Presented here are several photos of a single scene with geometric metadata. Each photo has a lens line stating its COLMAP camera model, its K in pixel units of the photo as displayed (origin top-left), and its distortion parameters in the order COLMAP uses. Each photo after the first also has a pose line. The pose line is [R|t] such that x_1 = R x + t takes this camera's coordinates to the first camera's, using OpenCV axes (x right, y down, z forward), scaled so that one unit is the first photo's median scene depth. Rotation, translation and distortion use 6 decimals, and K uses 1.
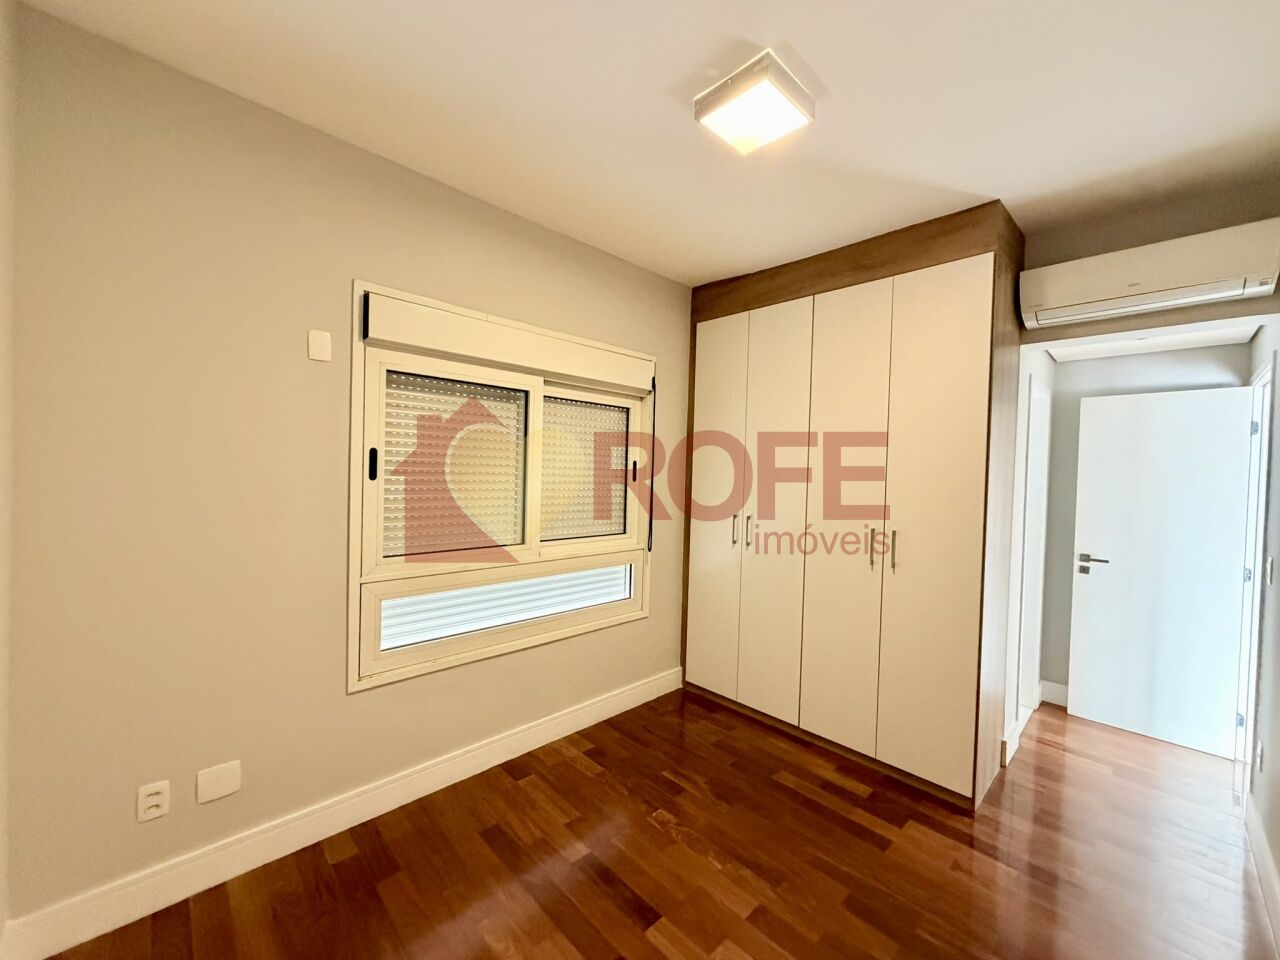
lens RADIAL K [[509.2, 0, 632.2], [0, 509.2, 484.9], [0, 0, 1]] dist [0.000864, -0.000873]
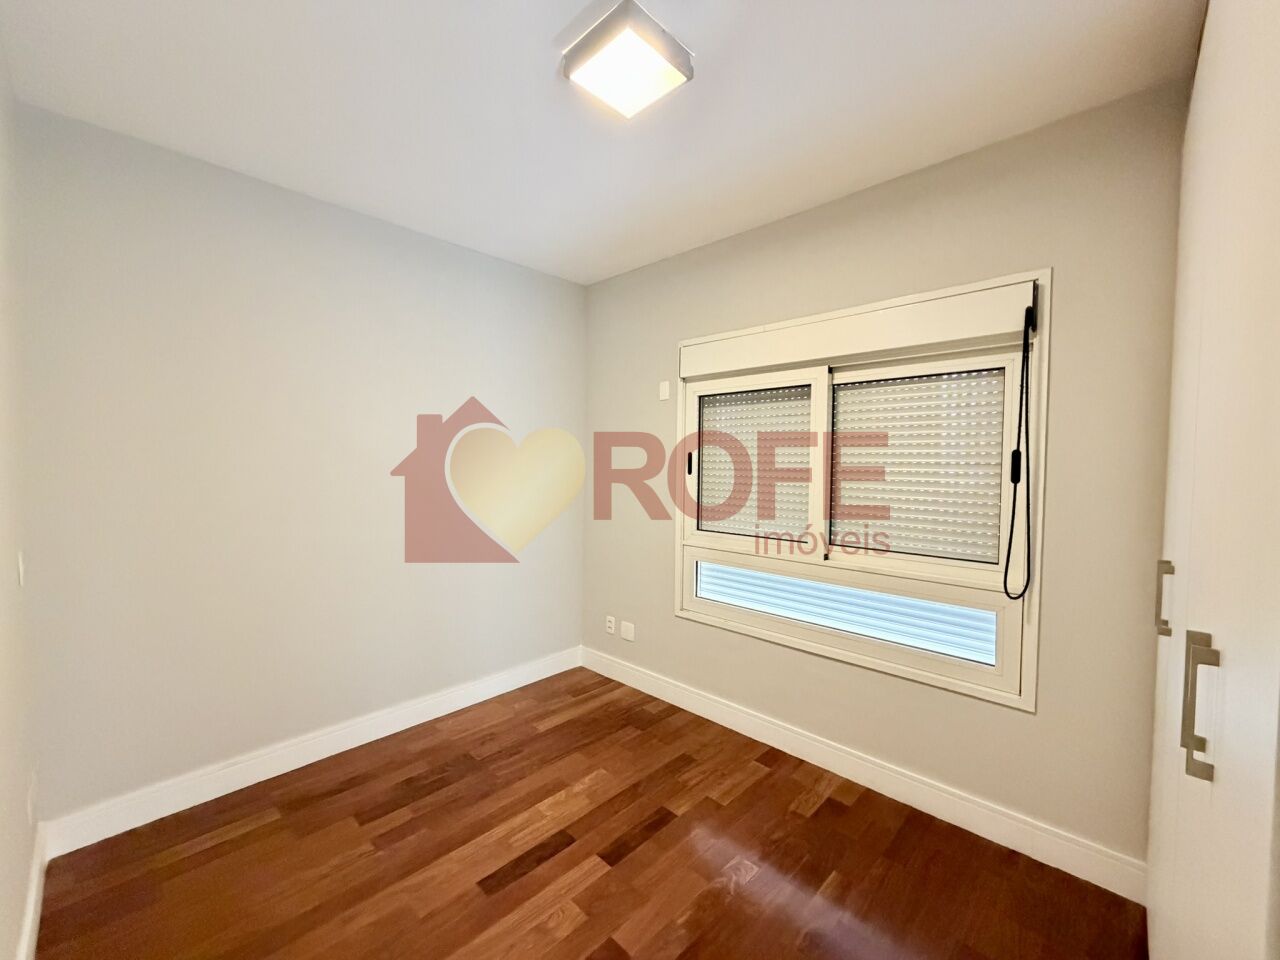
lens RADIAL K [[509.2, 0, 634.5], [0, 509.2, 481.1], [0, 0, 1]] dist [0.000864, -0.000873]
pose [[0.039376, 0.012467, -0.999147, 0.733018], [-0.028714, 0.999523, 0.011340, -0.002792], [0.998812, 0.028243, 0.039715, 0.623470]]
